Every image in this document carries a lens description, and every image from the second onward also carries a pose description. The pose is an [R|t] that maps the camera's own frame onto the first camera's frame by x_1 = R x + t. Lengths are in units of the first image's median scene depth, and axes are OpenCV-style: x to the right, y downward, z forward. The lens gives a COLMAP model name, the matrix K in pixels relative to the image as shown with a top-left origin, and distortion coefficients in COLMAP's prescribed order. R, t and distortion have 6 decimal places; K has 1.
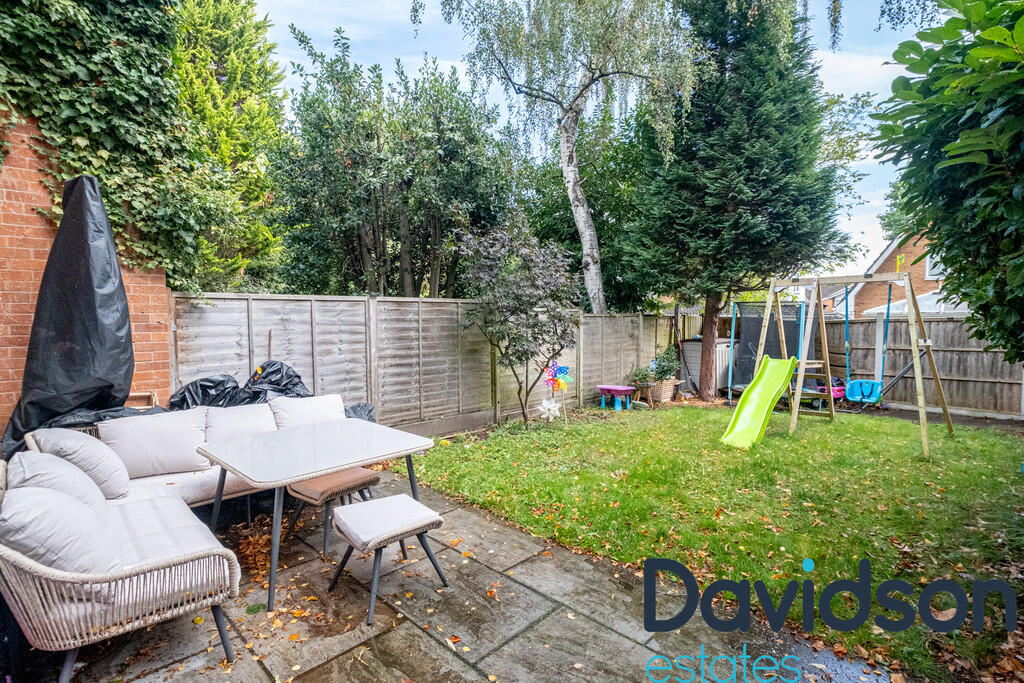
lens RADIAL K [[485.7, 0, 512.0], [0, 485.7, 341.5], [0, 0, 1]] dist [-0.000949, -0.000178]
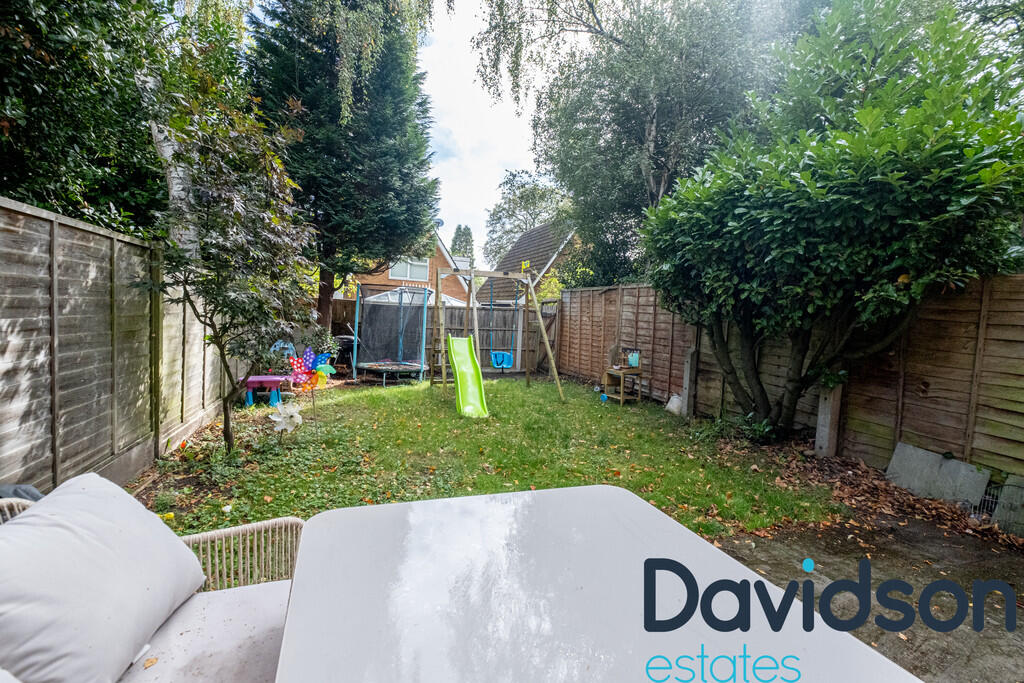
lens RADIAL K [[431.4, 0, 512.0], [0, 431.4, 341.5], [0, 0, 1]] dist [0.001545, -0.000420]
pose [[0.411519, -0.025349, 0.911049, -0.378815], [-0.025315, 0.998910, 0.039228, -0.001885], [-0.911050, -0.039207, 0.410428, 0.479155]]
